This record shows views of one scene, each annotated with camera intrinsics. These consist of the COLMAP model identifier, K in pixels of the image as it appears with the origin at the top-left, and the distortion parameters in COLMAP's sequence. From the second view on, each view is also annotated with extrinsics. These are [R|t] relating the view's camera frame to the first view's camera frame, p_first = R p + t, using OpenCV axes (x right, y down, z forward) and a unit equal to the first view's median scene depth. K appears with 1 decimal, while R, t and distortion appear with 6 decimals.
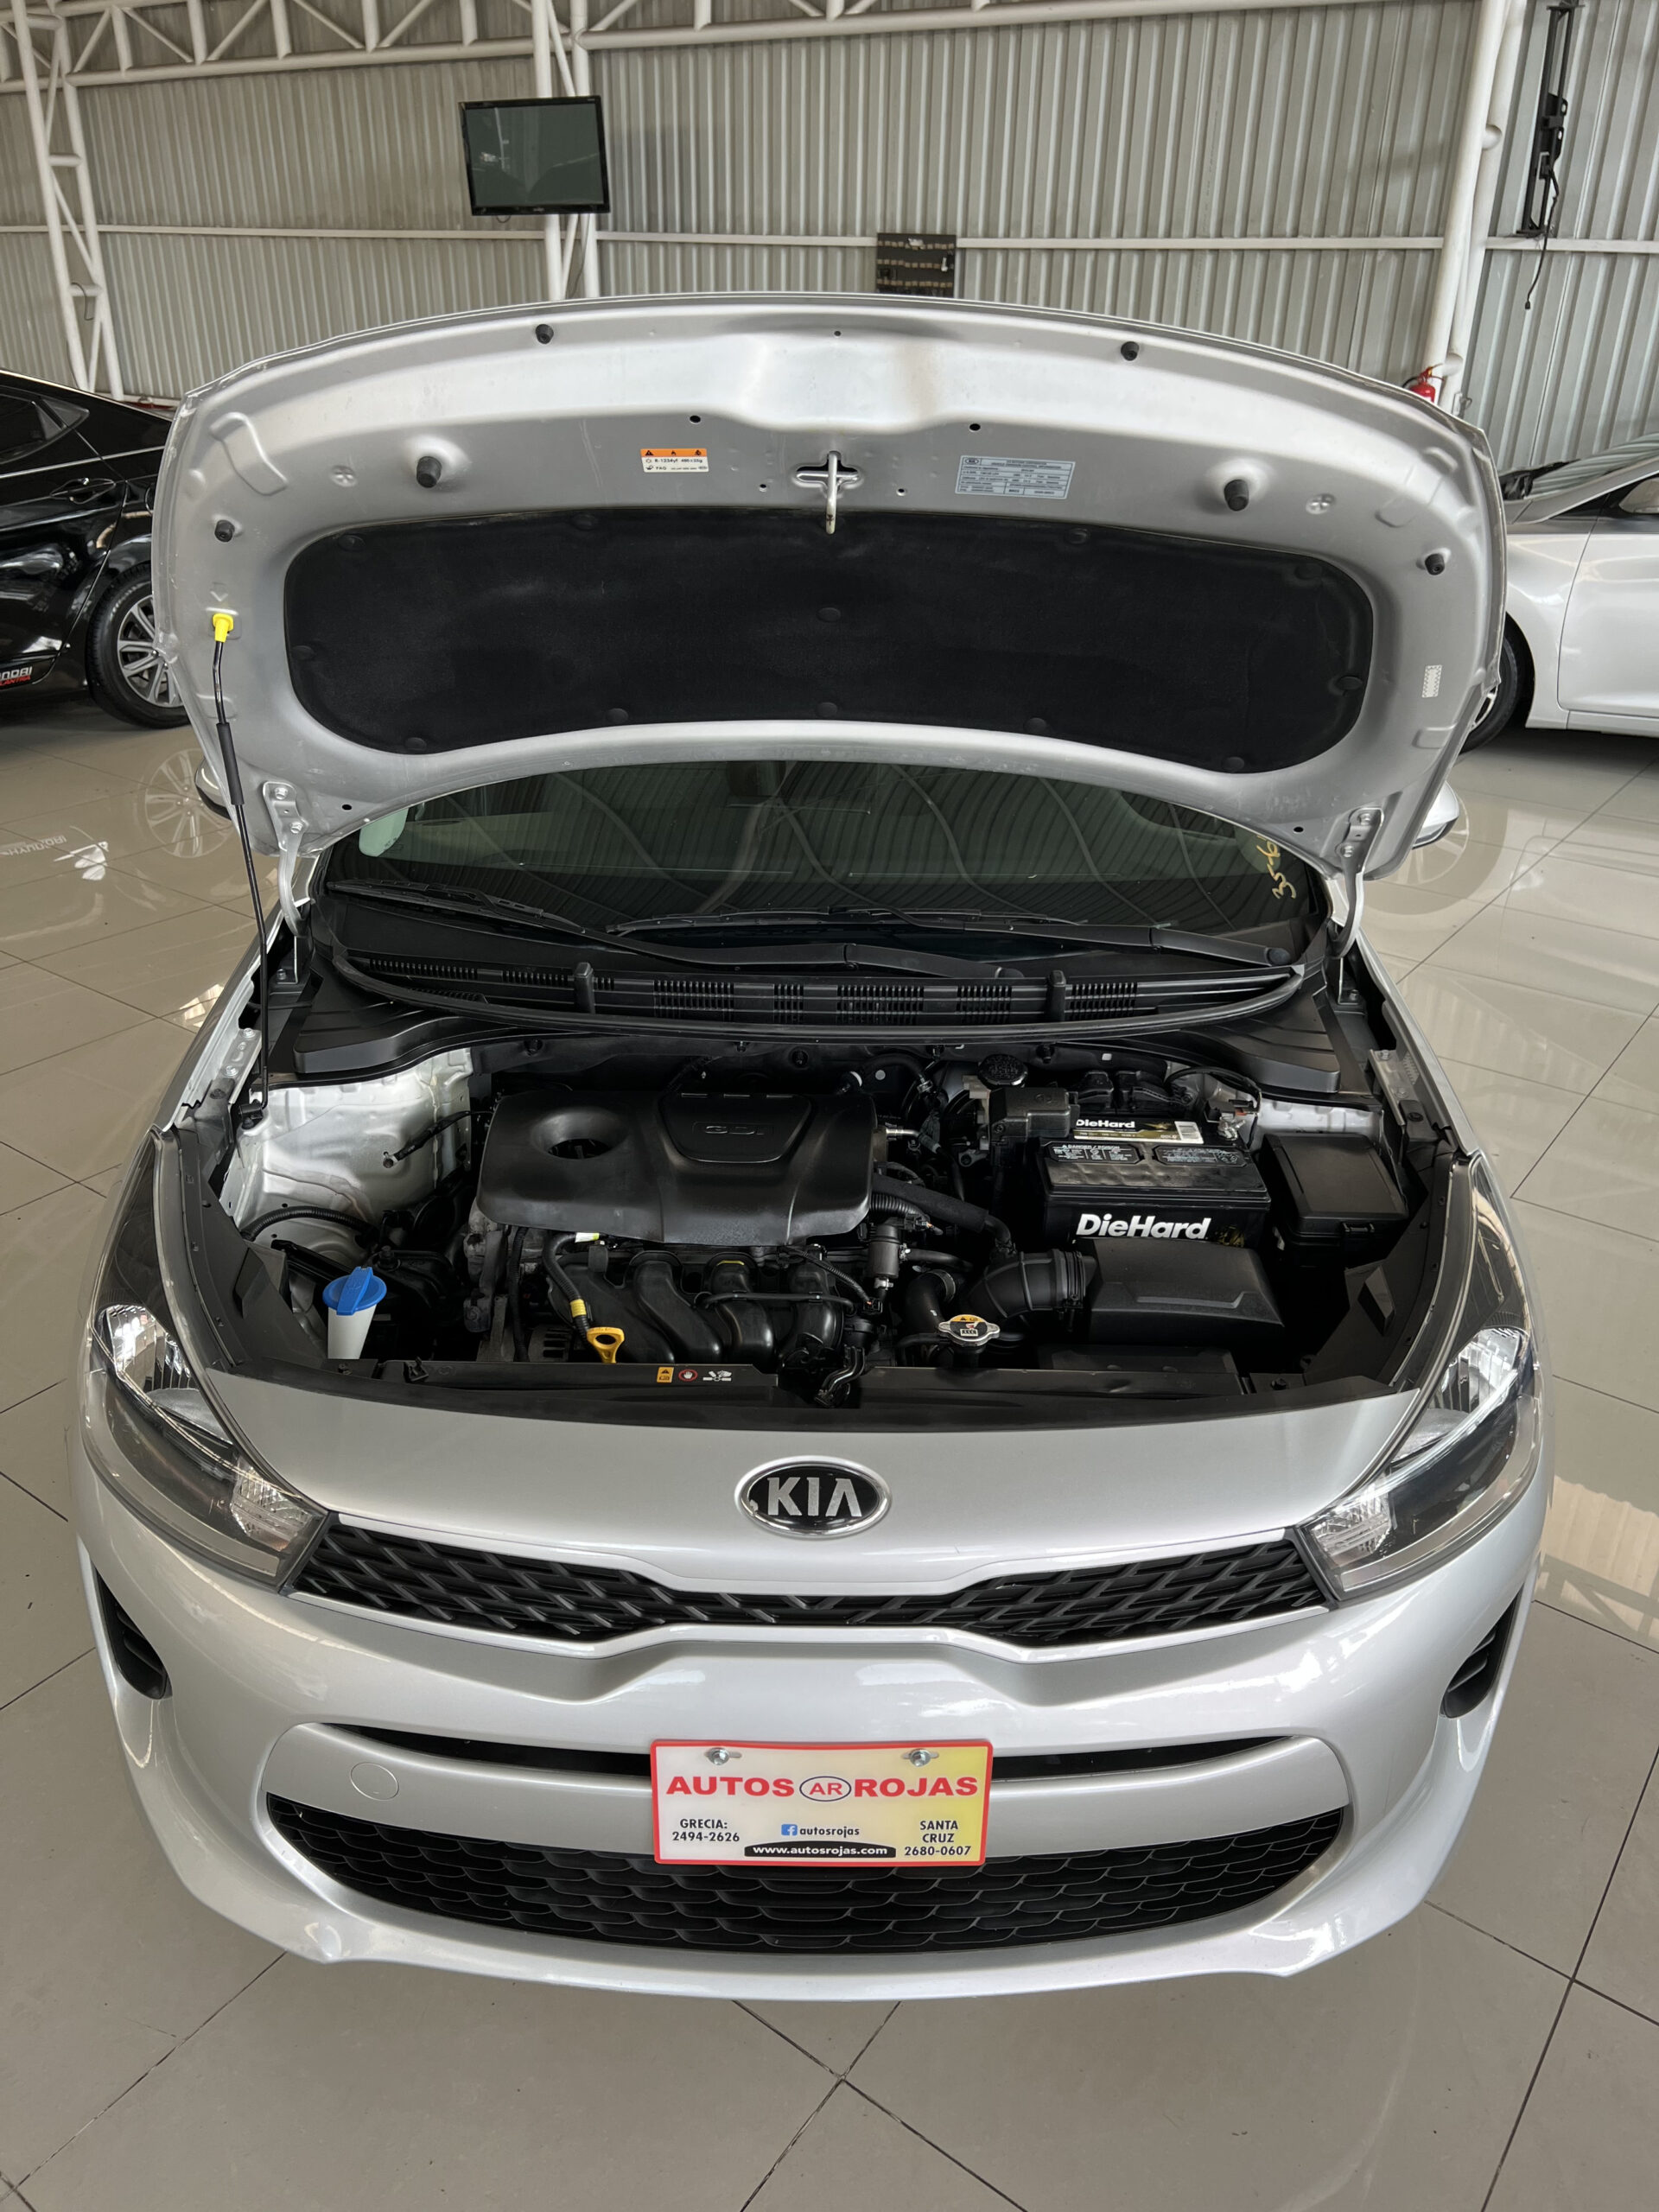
lens RADIAL K [[1658.6, 0, 824.7], [0, 1658.6, 1116.0], [0, 0, 1]] dist [0.058008, -0.067734]
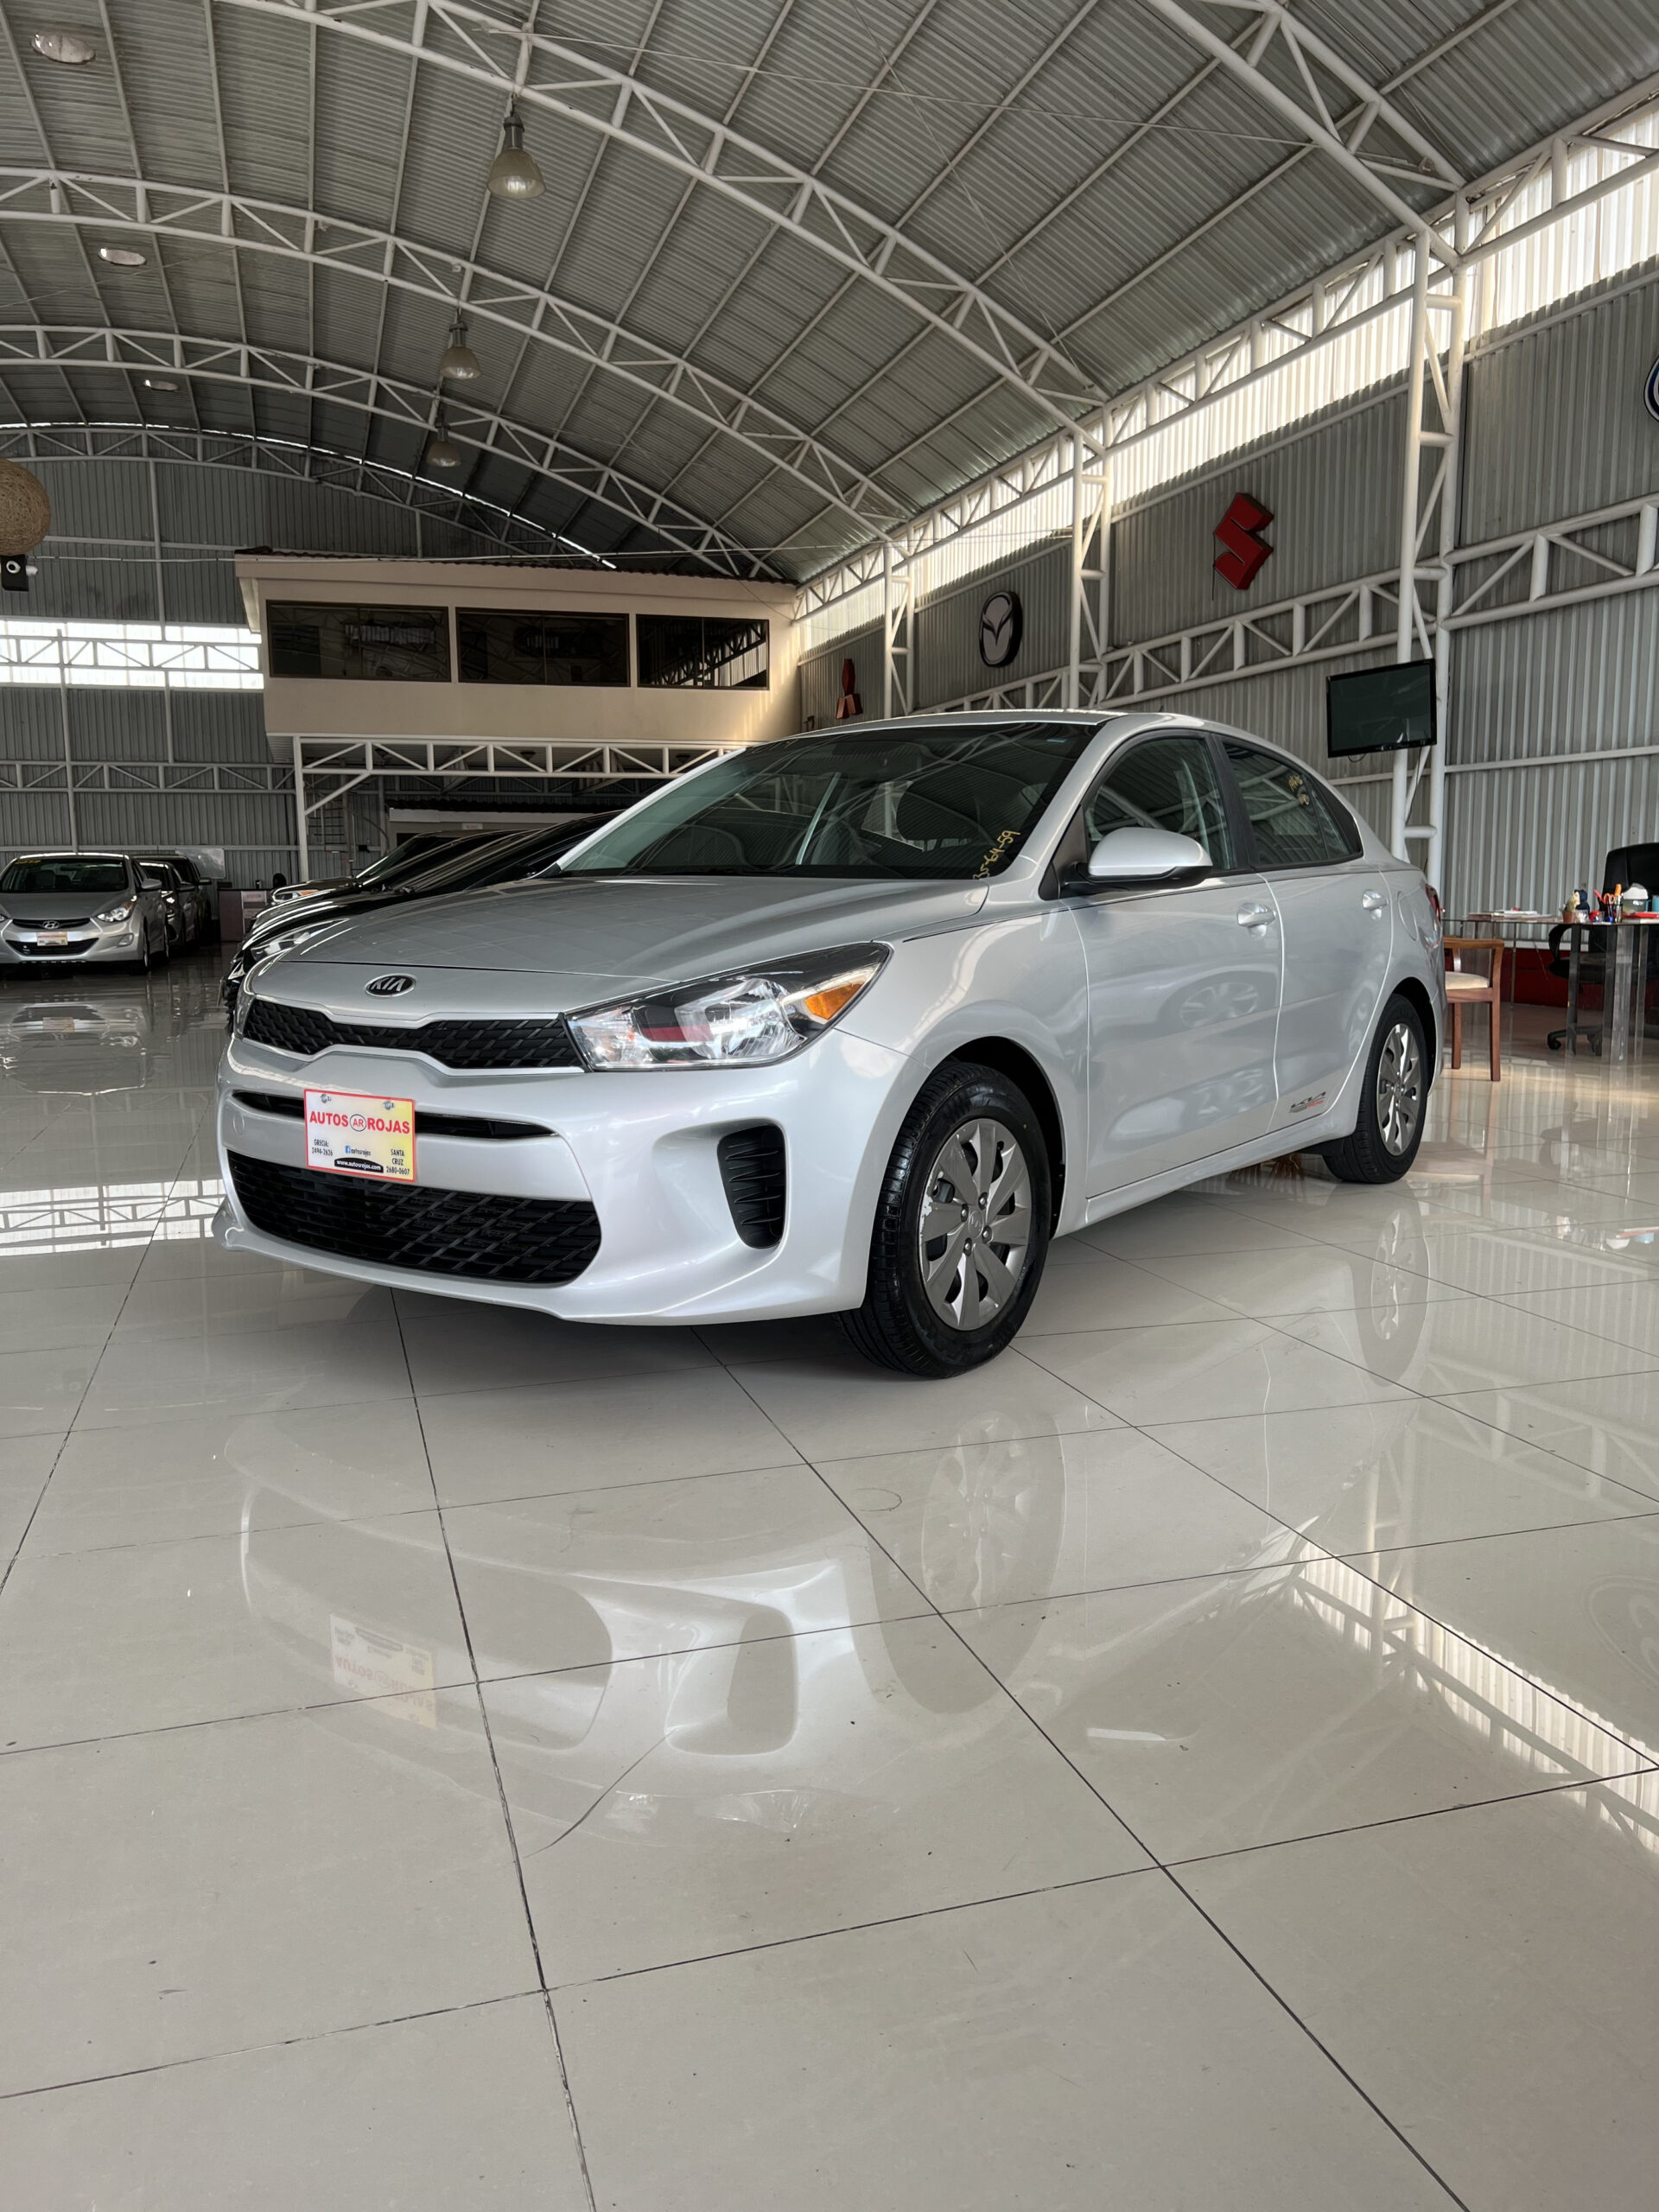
lens RADIAL K [[1659.2, 0, 830.6], [0, 1659.2, 1119.3], [0, 0, 1]] dist [0.064187, -0.080009]
pose [[0.803548, 0.061198, -0.592086, 1.309969], [-0.255382, 0.933944, -0.250058, 0.595182], [0.537672, 0.352142, 0.766097, -0.199886]]
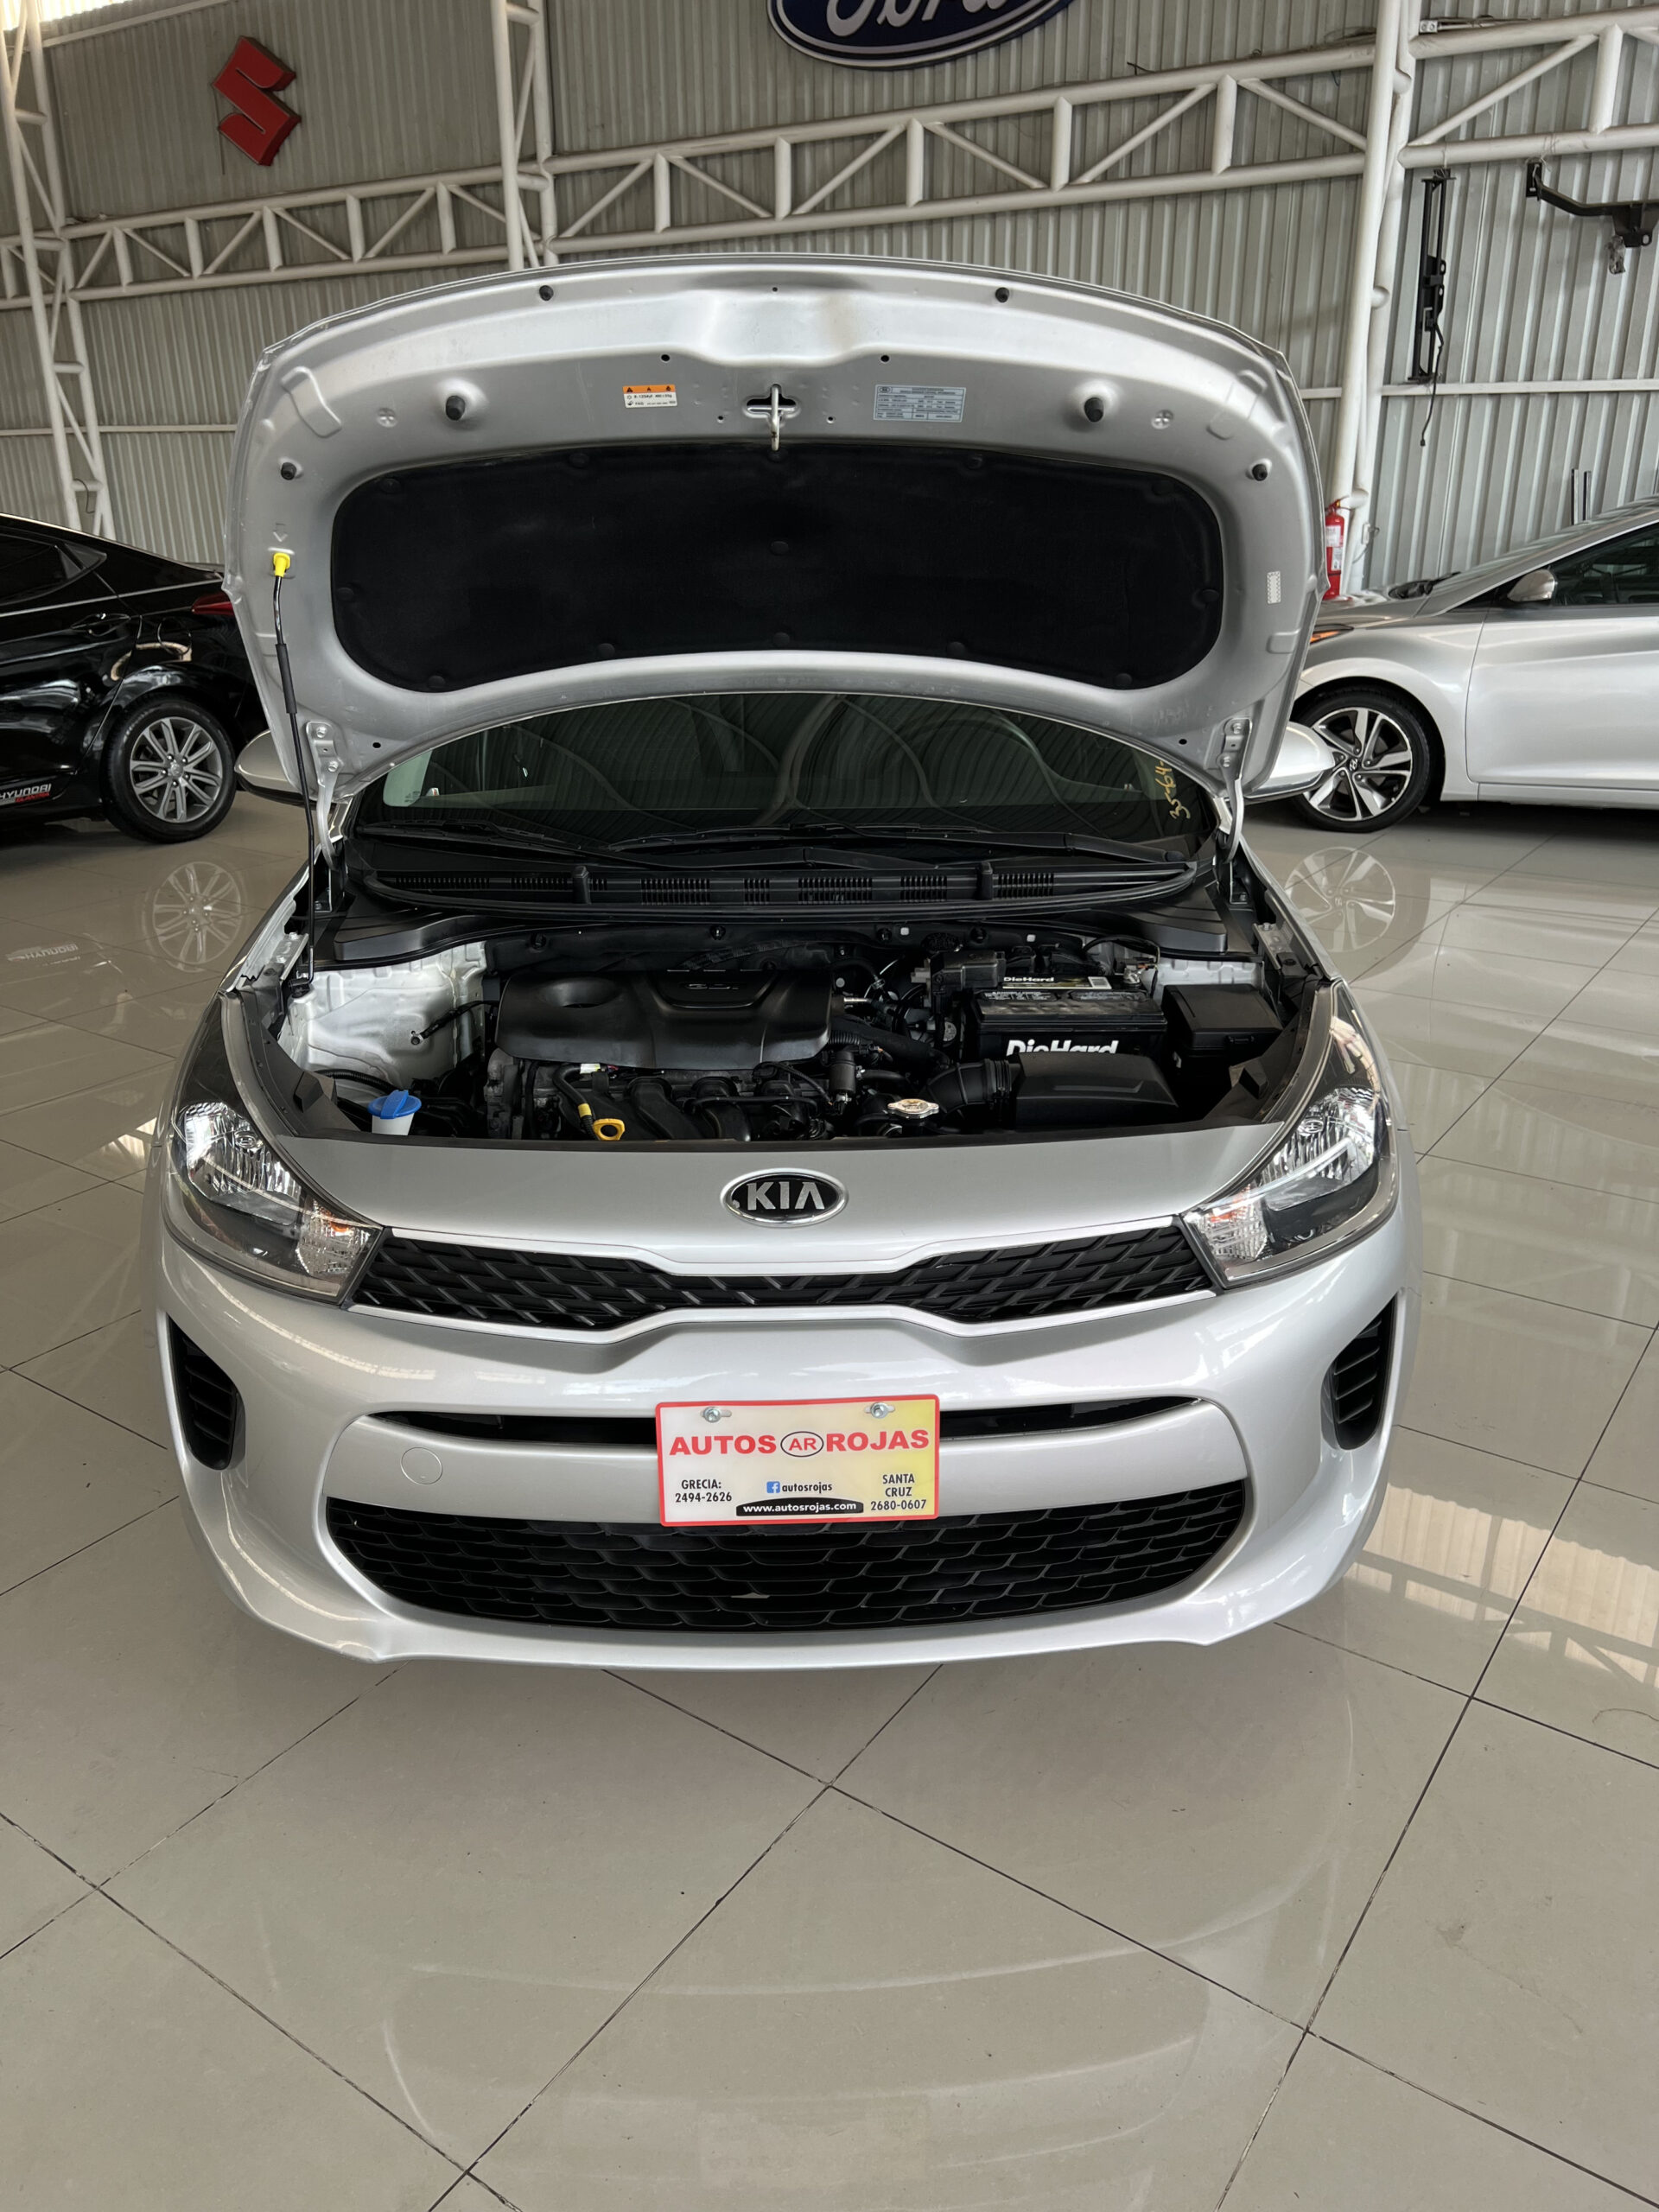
lens RADIAL K [[1659.2, 0, 830.6], [0, 1659.2, 1119.3], [0, 0, 1]] dist [0.064187, -0.080009]
pose [[0.999371, -0.031990, 0.015301, 0.007847], [0.033384, 0.994253, -0.101720, 0.228669], [-0.011959, 0.102167, 0.994695, -0.164430]]
